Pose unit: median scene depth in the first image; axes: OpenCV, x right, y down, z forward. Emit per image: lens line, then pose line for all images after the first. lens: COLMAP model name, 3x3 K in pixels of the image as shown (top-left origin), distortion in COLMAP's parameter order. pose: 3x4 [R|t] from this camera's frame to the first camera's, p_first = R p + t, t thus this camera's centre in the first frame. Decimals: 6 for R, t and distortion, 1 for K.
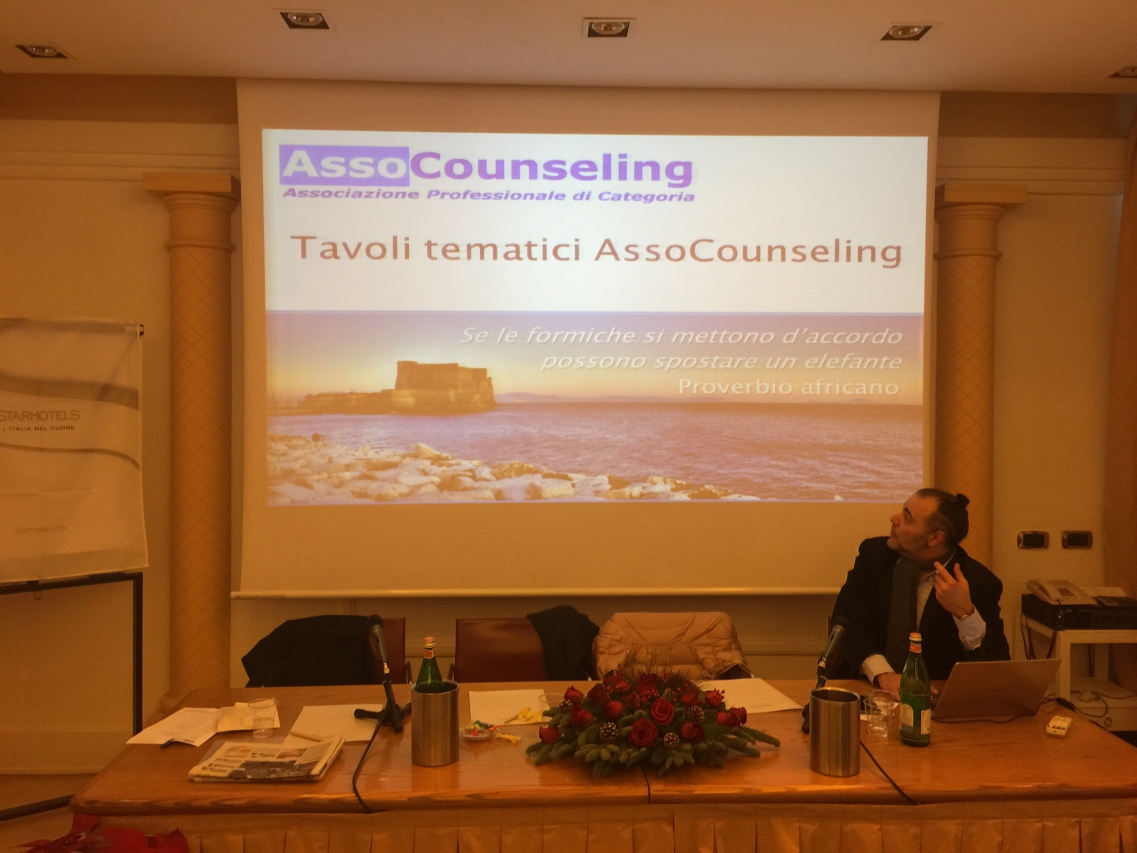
lens RADIAL K [[968.0, 0, 572.4], [0, 968.0, 429.1], [0, 0, 1]] dist [0.010966, 0.003686]
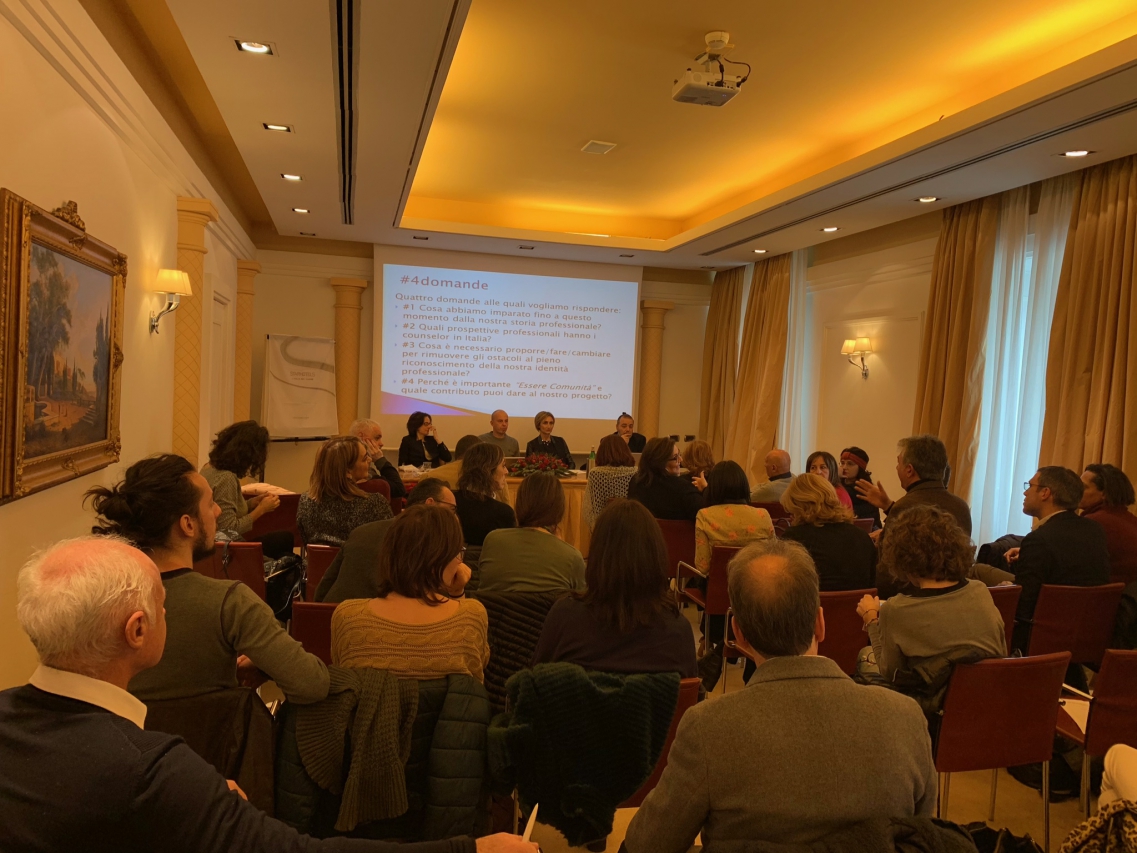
lens RADIAL K [[852.2, 0, 574.3], [0, 852.2, 427.3], [0, 0, 1]] dist [0.070305, -0.044106]
pose [[0.978325, 0.029410, 0.204976, -0.277150], [-0.034663, 0.999155, 0.022084, 0.048561], [-0.204154, -0.028710, 0.978518, -1.292976]]
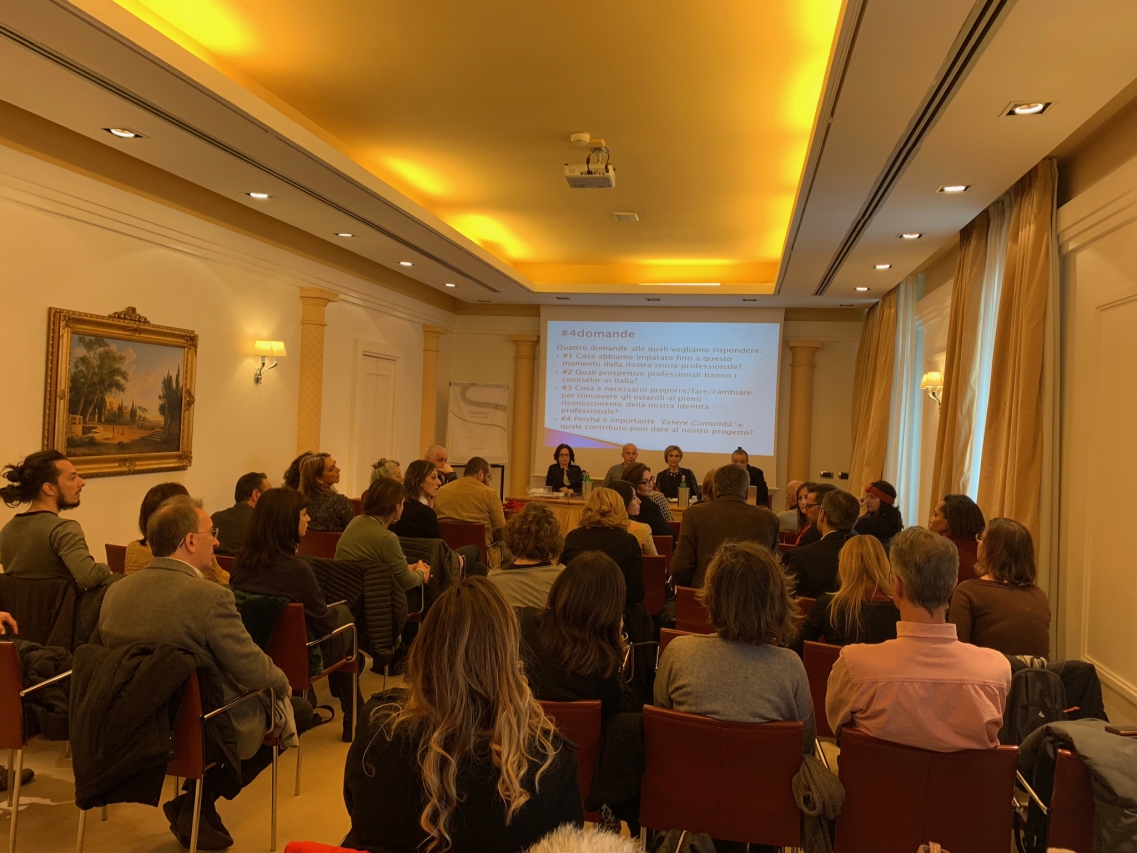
lens RADIAL K [[852.2, 0, 576.6], [0, 852.2, 427.4], [0, 0, 1]] dist [0.070305, -0.044106]
pose [[0.971111, 0.039853, -0.235275, 0.400925], [-0.043469, 0.999003, -0.010201, 0.044257], [0.234634, 0.020134, 0.971875, -1.540044]]
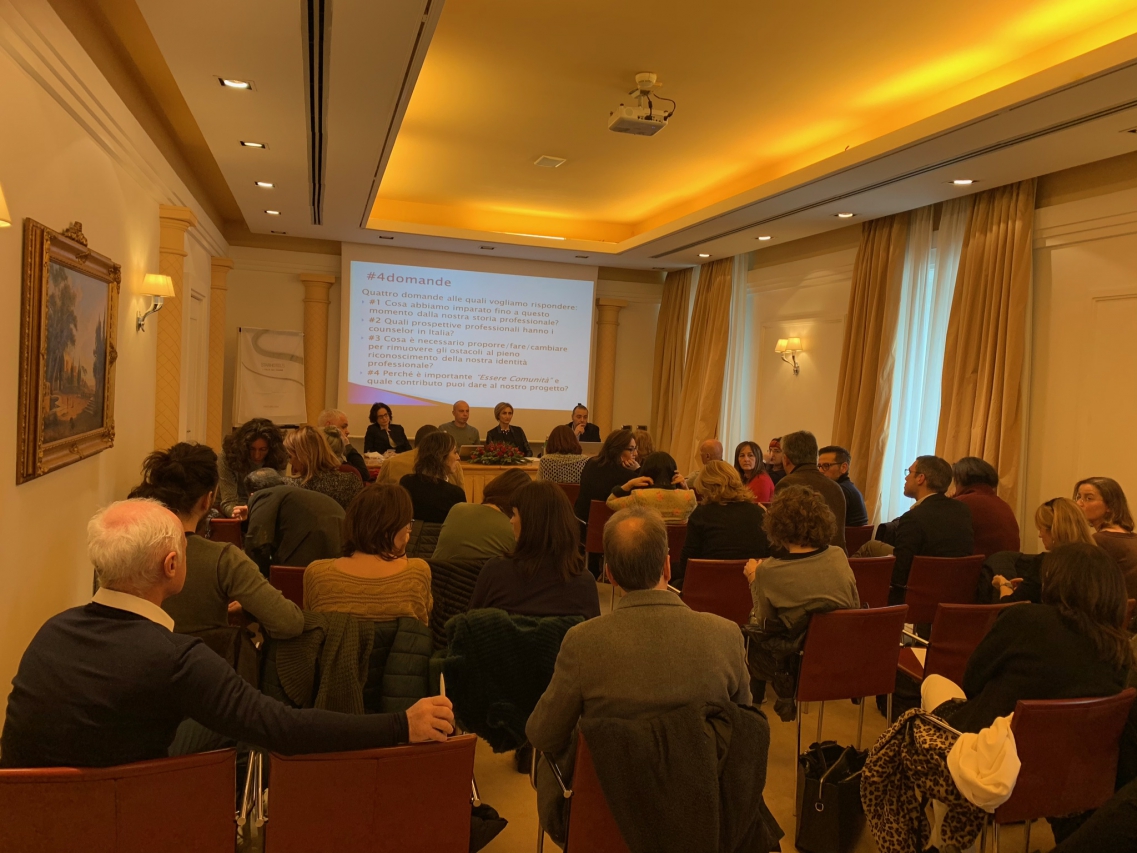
lens RADIAL K [[852.2, 0, 571.7], [0, 852.2, 424.9], [0, 0, 1]] dist [0.070305, -0.044106]
pose [[0.971043, 0.033576, 0.236533, -0.271983], [-0.042171, 0.998618, 0.031372, 0.039395], [-0.235153, -0.040439, 0.971117, -1.438504]]
